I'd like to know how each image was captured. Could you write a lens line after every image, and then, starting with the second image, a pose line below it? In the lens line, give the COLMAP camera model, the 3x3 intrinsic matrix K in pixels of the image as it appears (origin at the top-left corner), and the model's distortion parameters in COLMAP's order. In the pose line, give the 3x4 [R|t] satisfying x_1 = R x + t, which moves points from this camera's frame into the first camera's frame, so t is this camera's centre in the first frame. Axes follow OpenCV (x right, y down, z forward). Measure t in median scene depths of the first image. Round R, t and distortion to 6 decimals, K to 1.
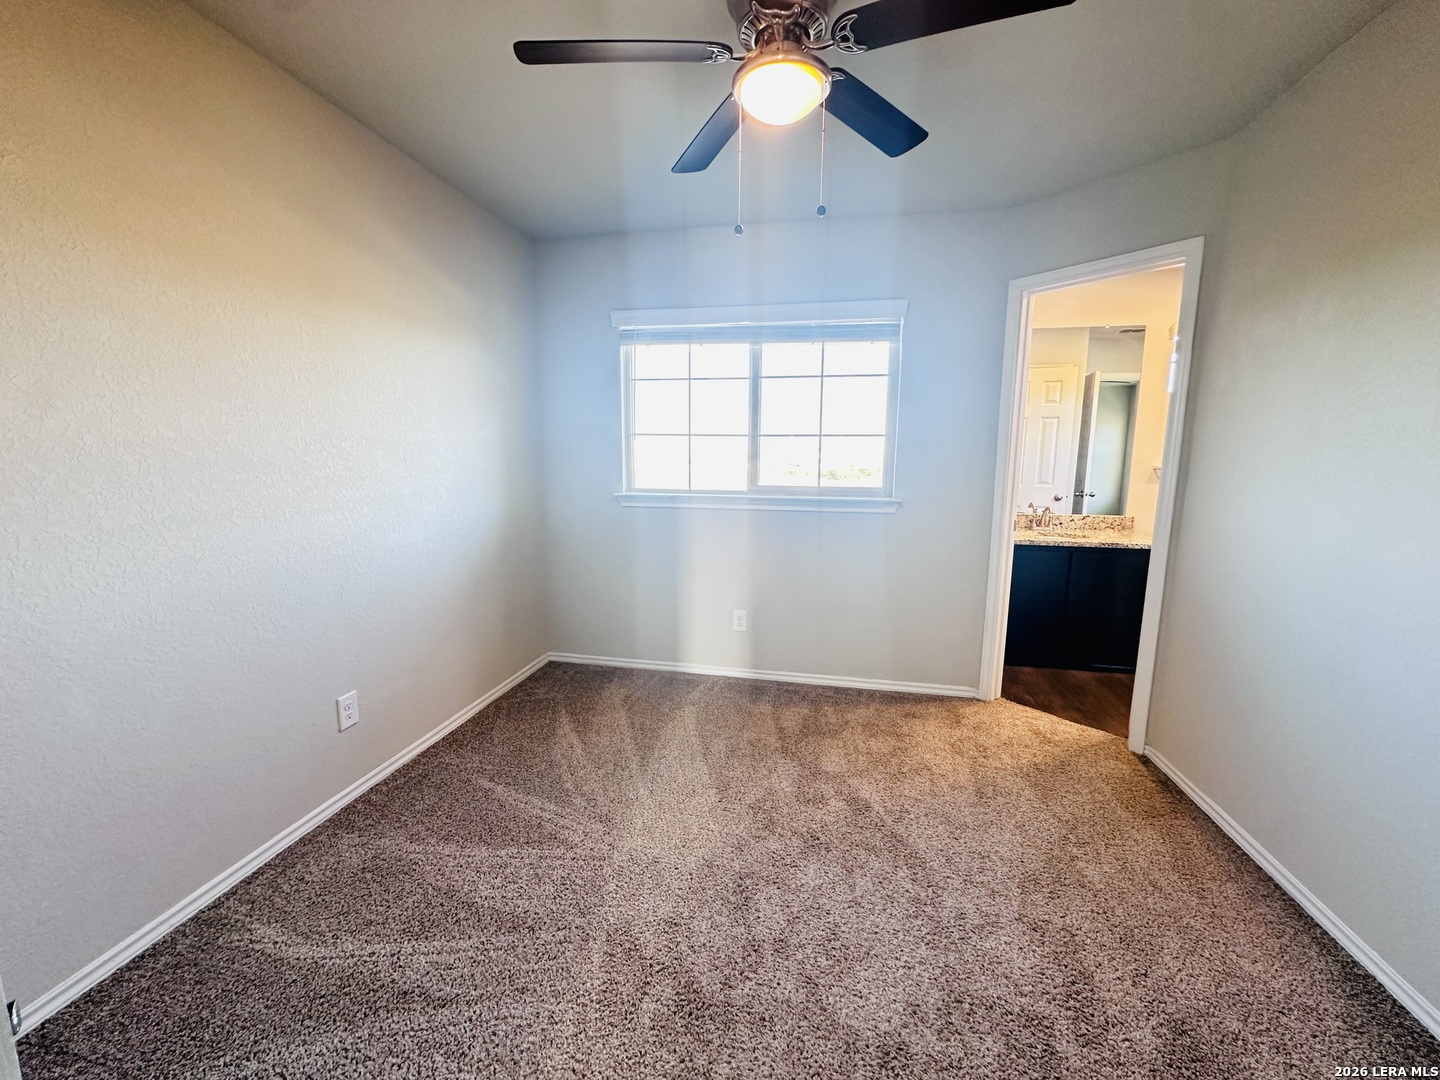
lens RADIAL K [[575.8, 0, 723.4], [0, 575.8, 540.6], [0, 0, 1]] dist [-0.005880, 0.001376]
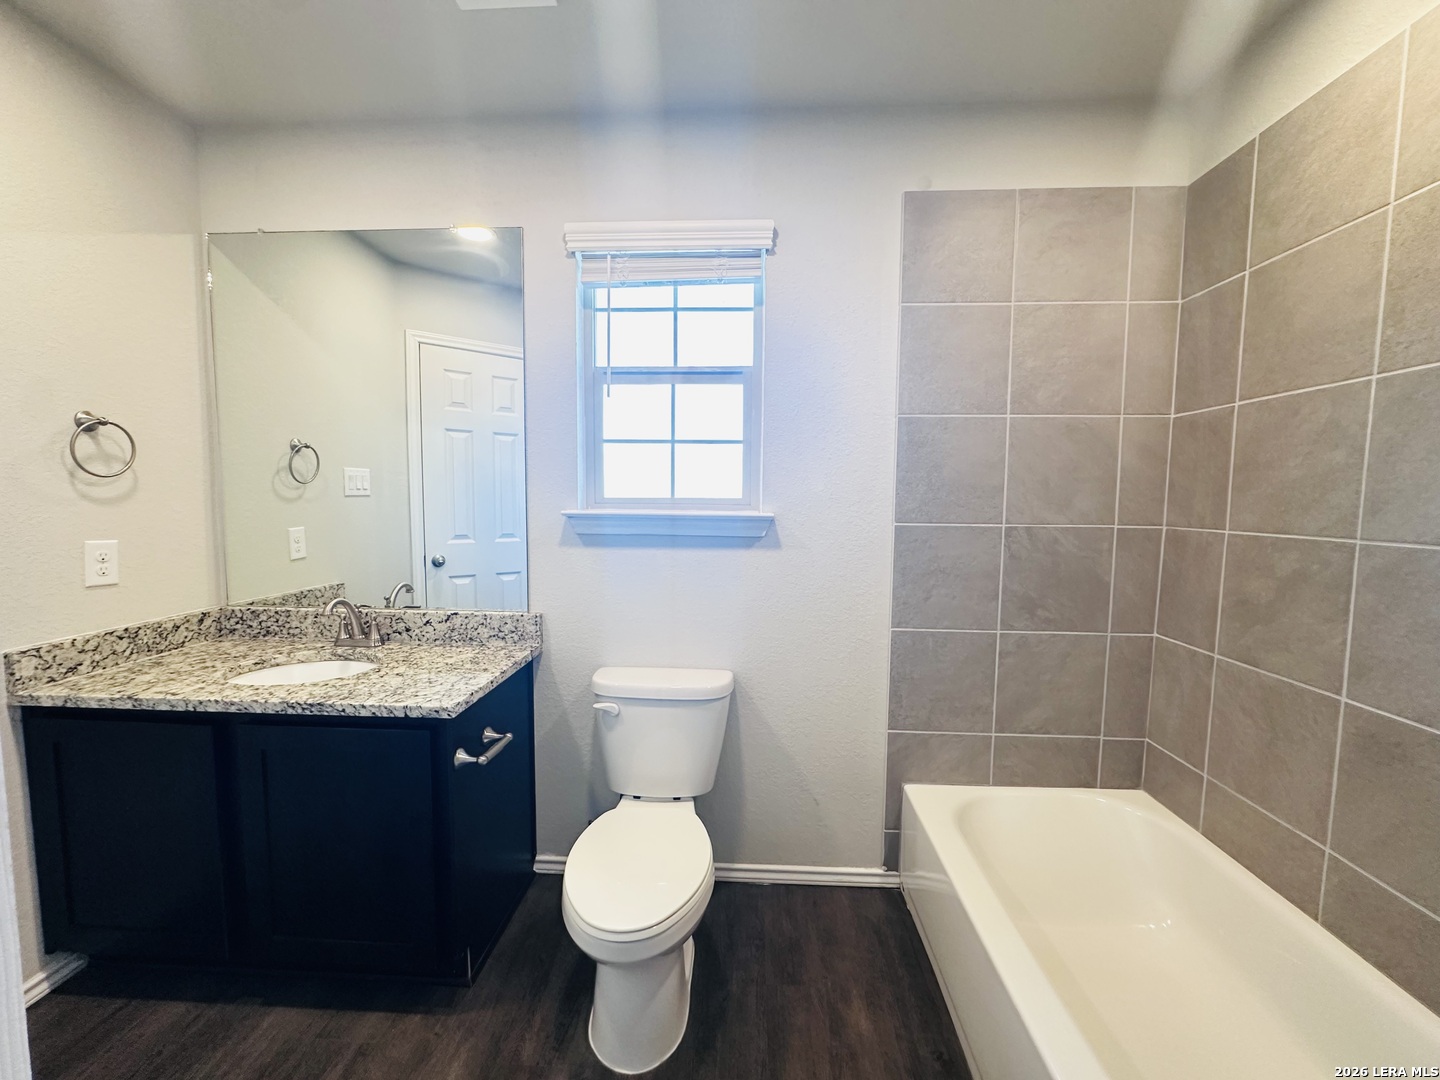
lens RADIAL K [[575.8, 0, 718.1], [0, 575.8, 539.3], [0, 0, 1]] dist [-0.005880, 0.001376]
pose [[0.988460, -0.008902, 0.151221, 0.772538], [0.020600, 0.996898, -0.075963, -0.063302], [-0.150076, 0.078201, 0.985577, 0.476790]]
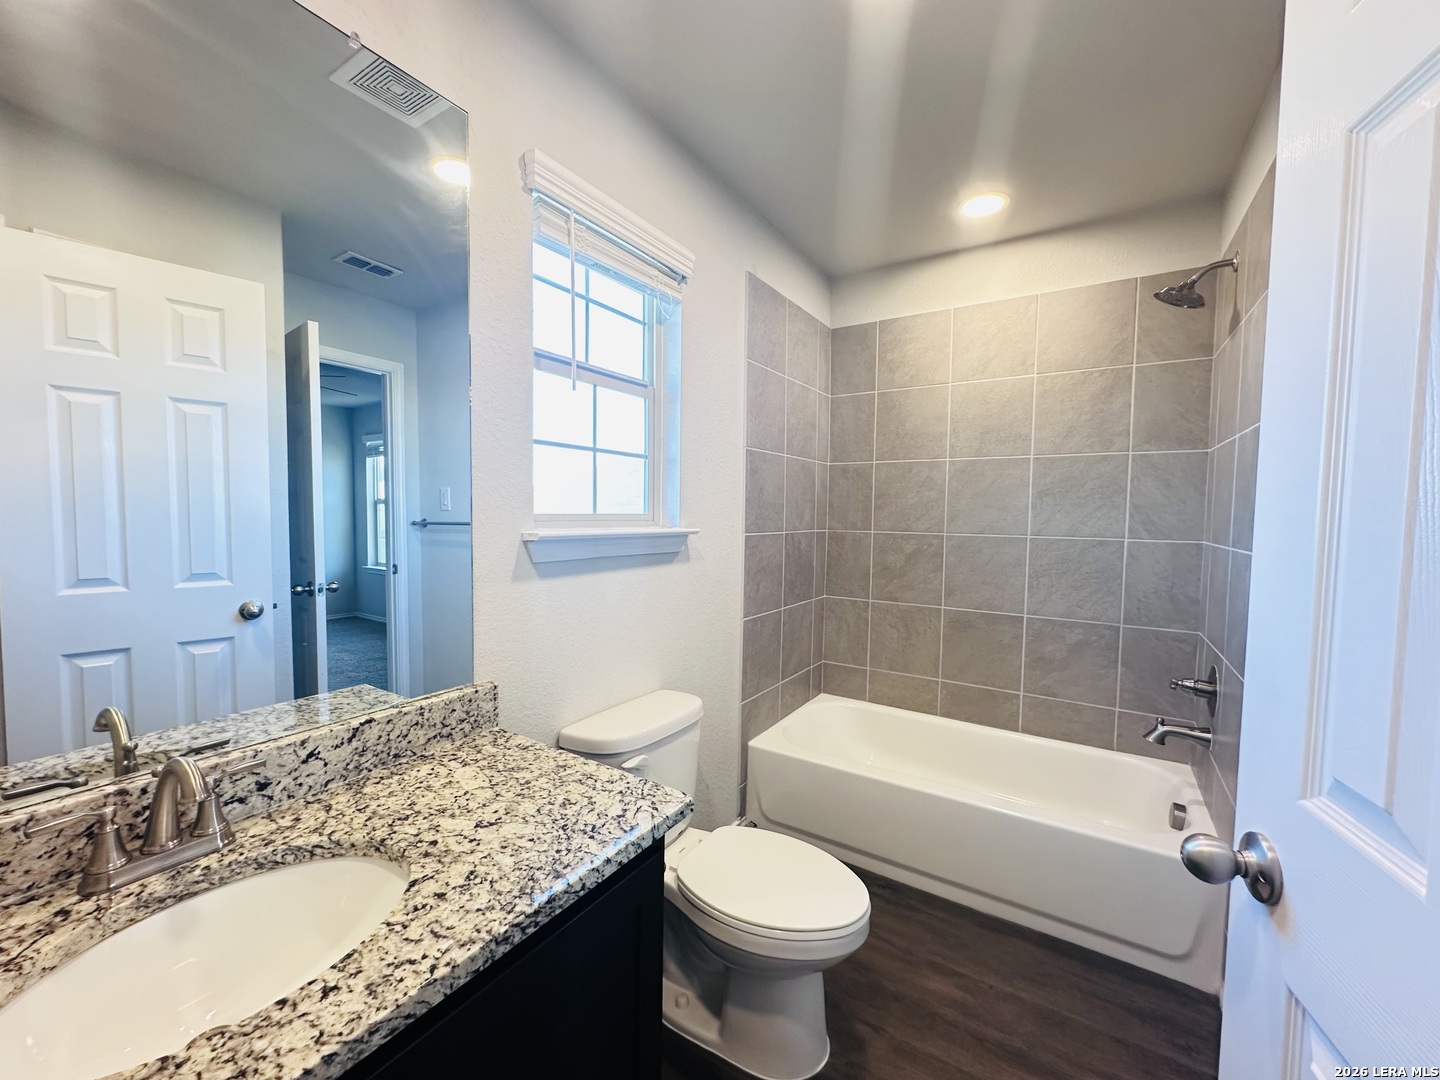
lens RADIAL K [[575.8, 0, 723.3], [0, 575.8, 539.5], [0, 0, 1]] dist [-0.005880, 0.001376]
pose [[0.358458, -0.048041, 0.932309, 0.438358], [0.130939, 0.991390, 0.000742, -0.106015], [-0.924318, 0.121810, 0.361662, 0.724351]]
